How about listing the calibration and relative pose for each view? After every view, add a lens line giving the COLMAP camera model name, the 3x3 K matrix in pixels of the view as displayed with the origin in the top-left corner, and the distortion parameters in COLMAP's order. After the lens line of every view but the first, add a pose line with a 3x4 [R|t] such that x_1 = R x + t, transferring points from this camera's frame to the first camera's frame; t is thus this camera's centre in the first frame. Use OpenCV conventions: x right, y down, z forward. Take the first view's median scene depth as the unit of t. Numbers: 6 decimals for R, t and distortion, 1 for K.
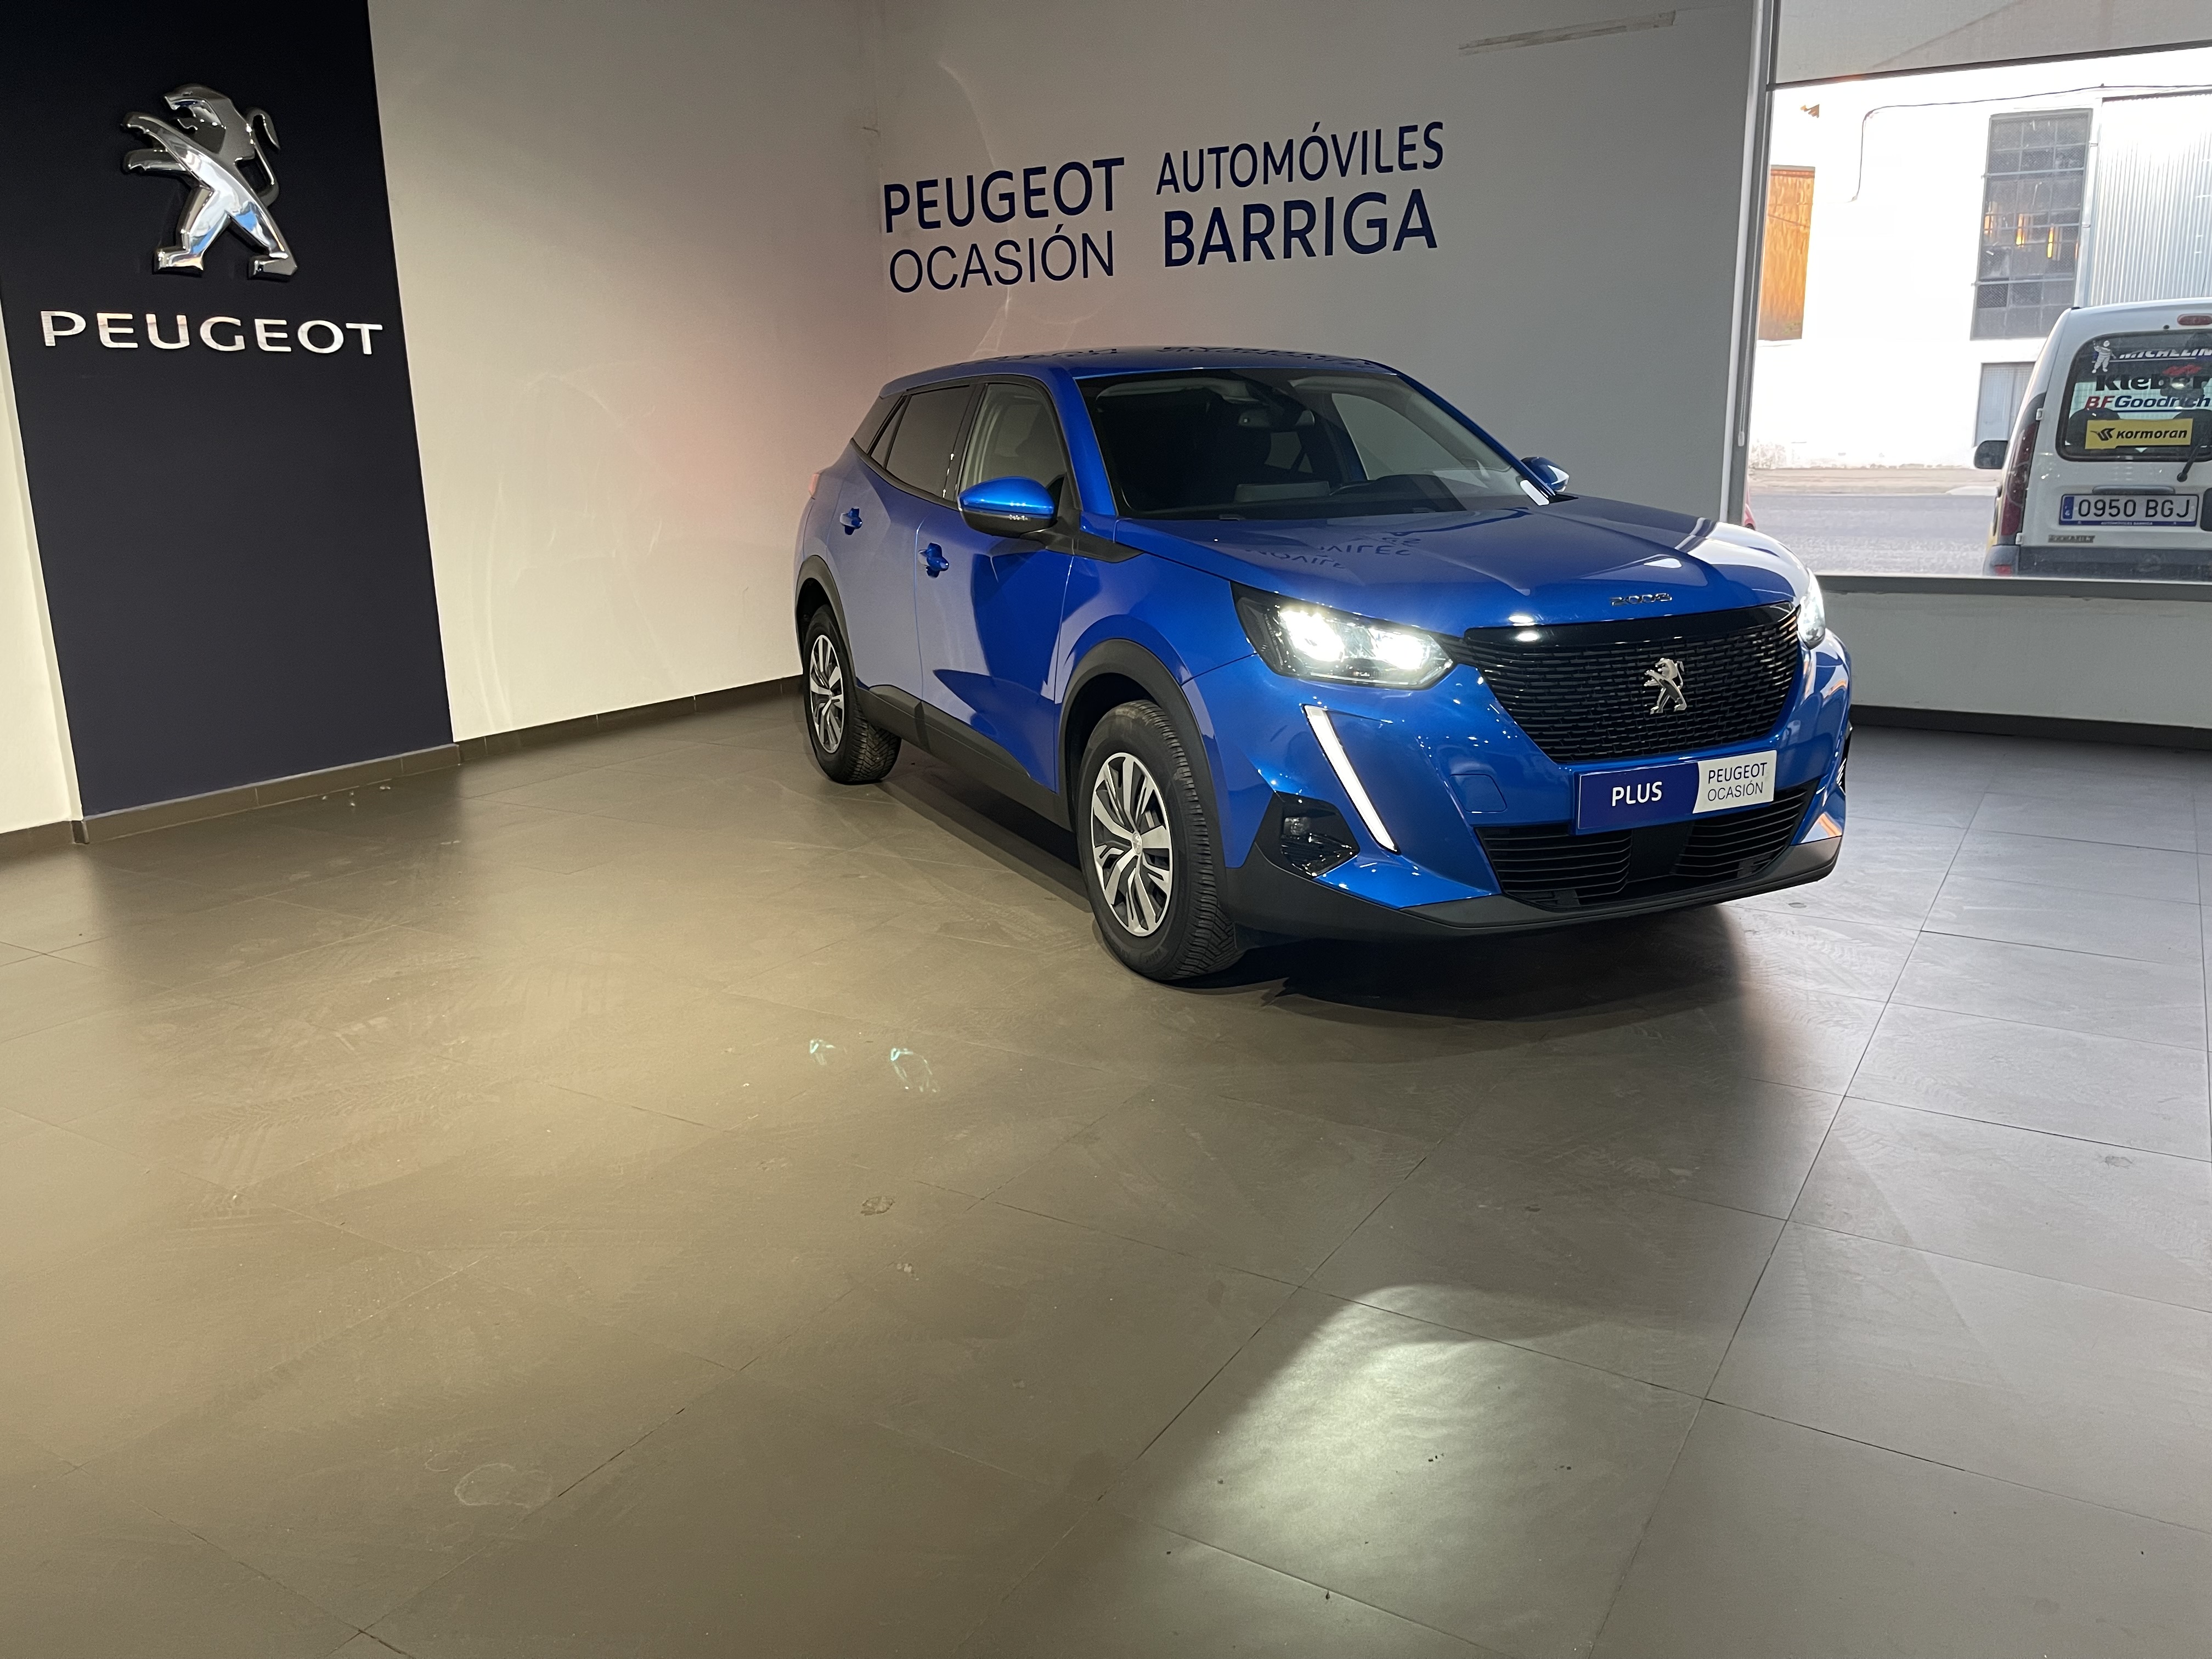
lens RADIAL K [[1672.5, 0, 1110.7], [0, 1672.5, 816.9], [0, 0, 1]] dist [0.067928, -0.110964]
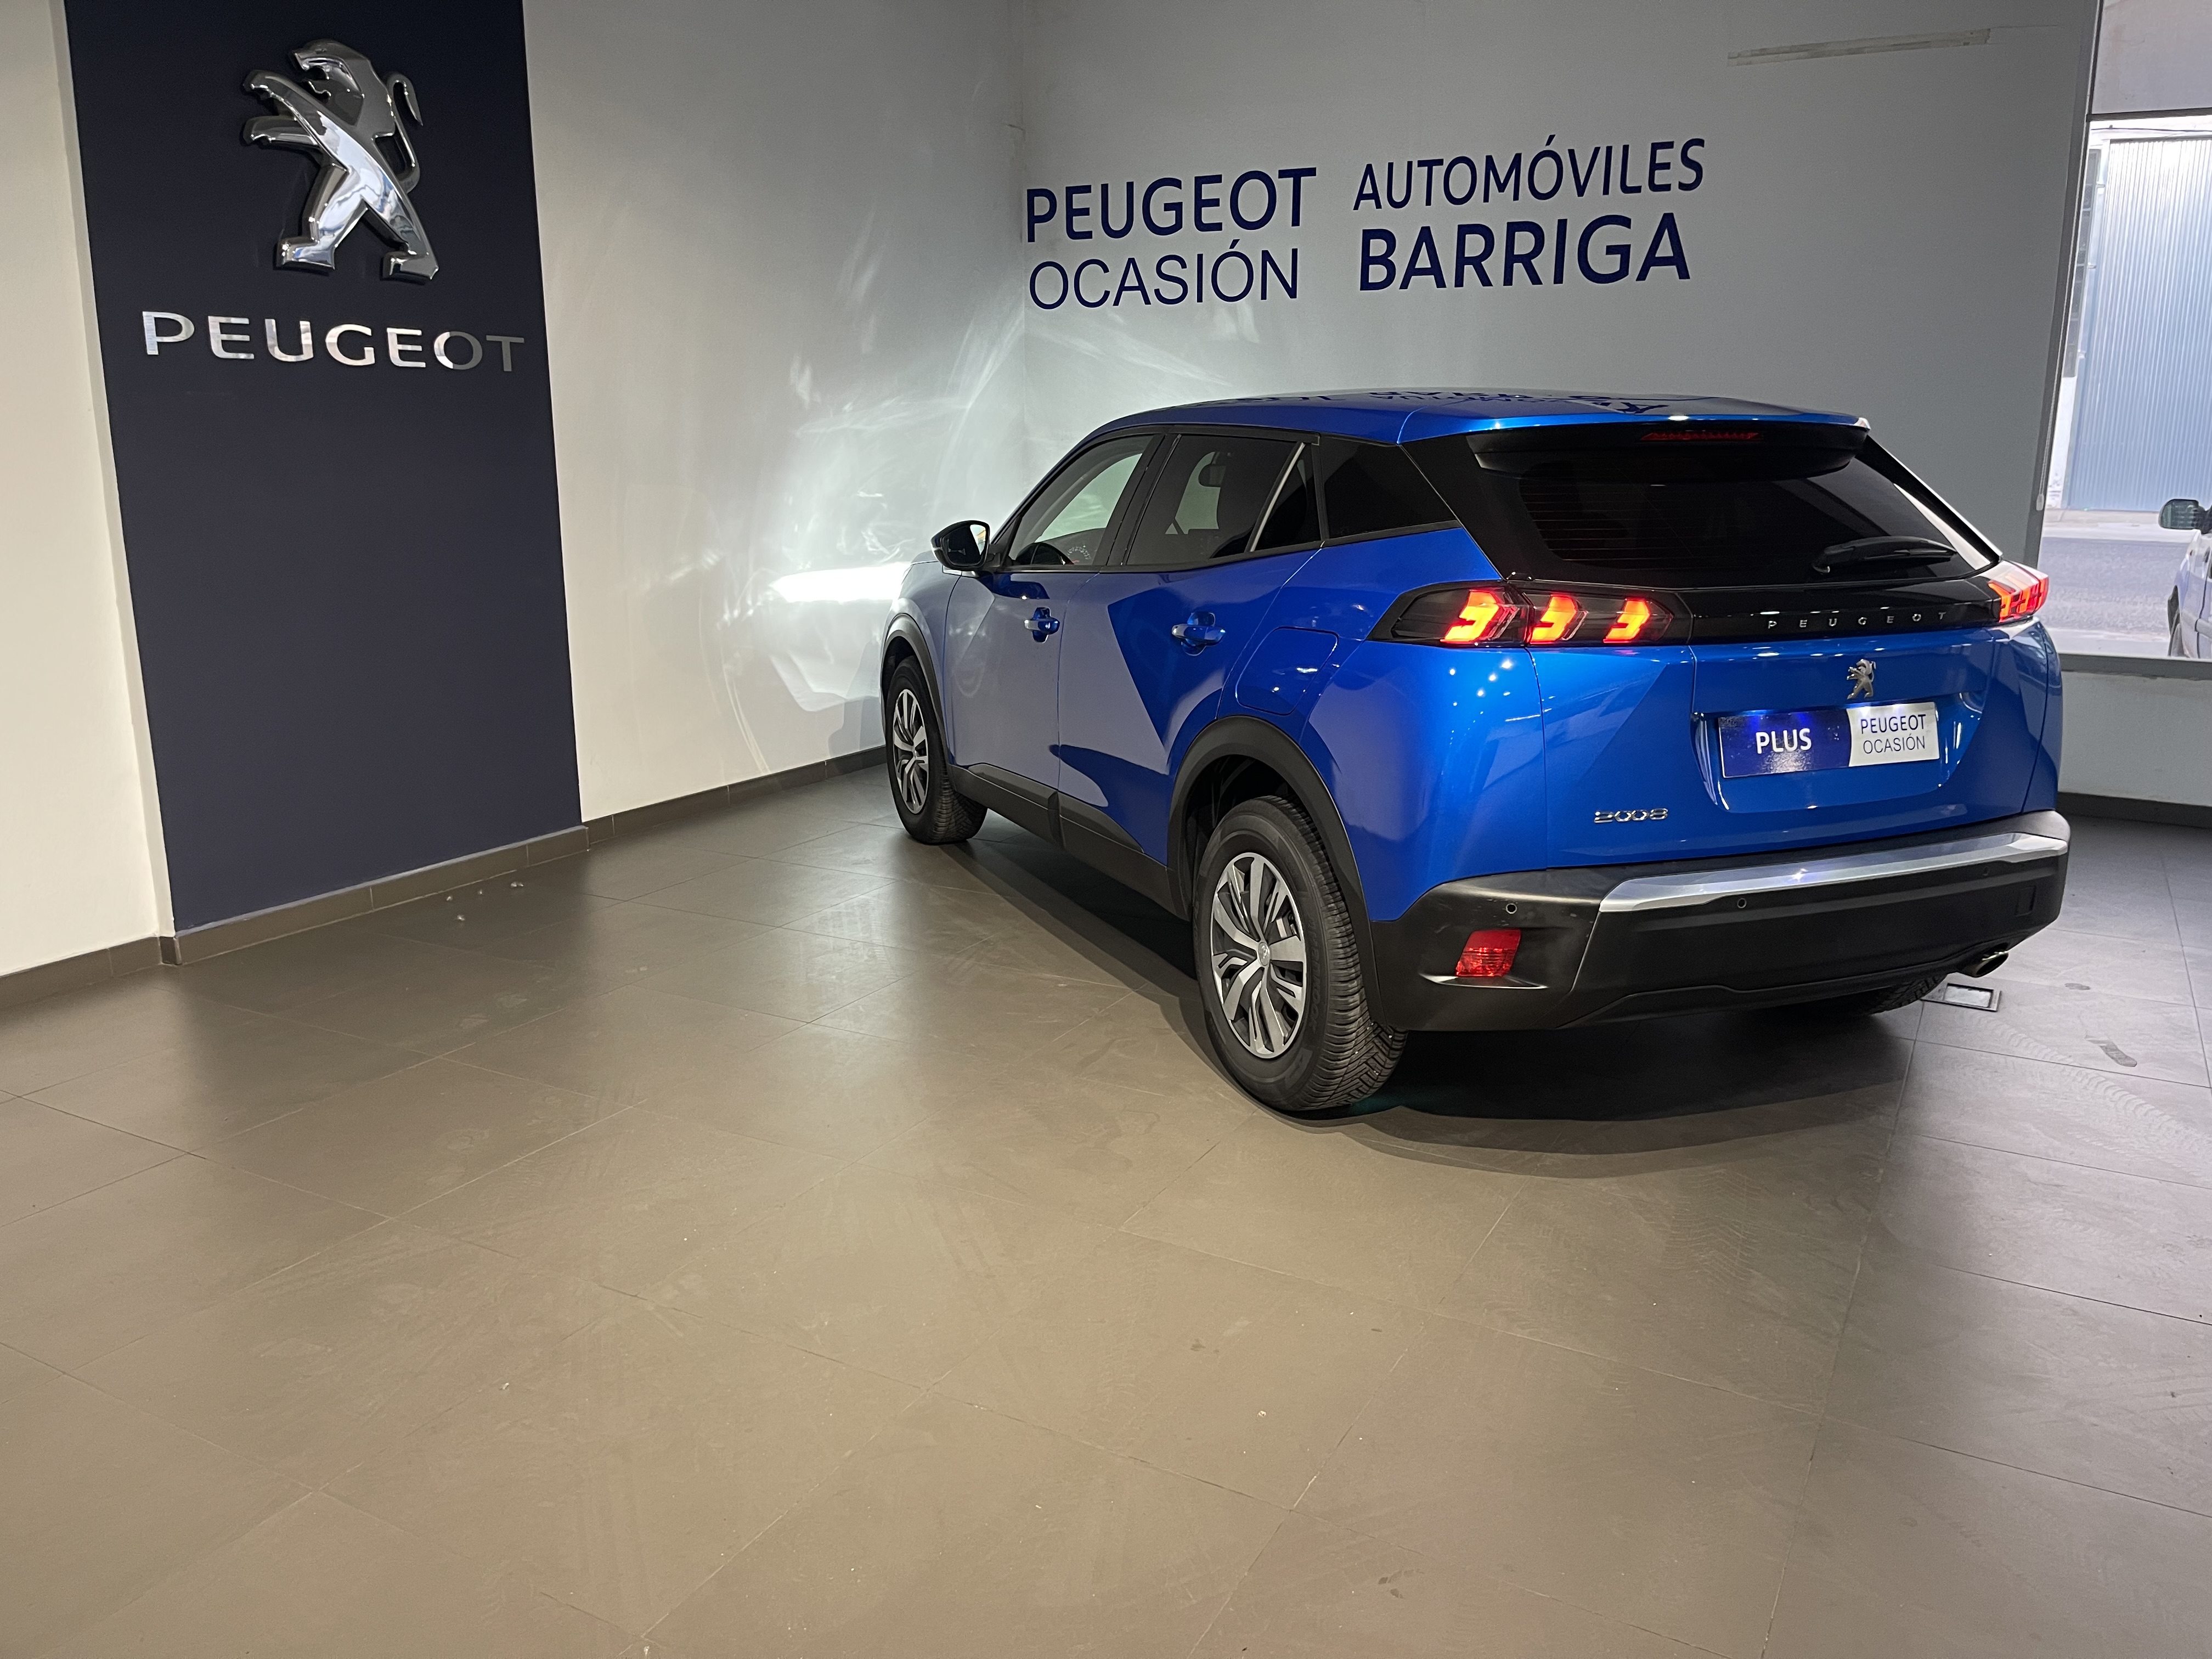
lens RADIAL K [[1682.3, 0, 1121.0], [0, 1682.3, 801.9], [0, 0, 1]] dist [0.059109, -0.061946]
pose [[0.998644, 0.014769, 0.049917, -0.140961], [-0.014149, 0.999819, -0.012746, -0.042627], [-0.050096, 0.012022, 0.998672, 0.113246]]
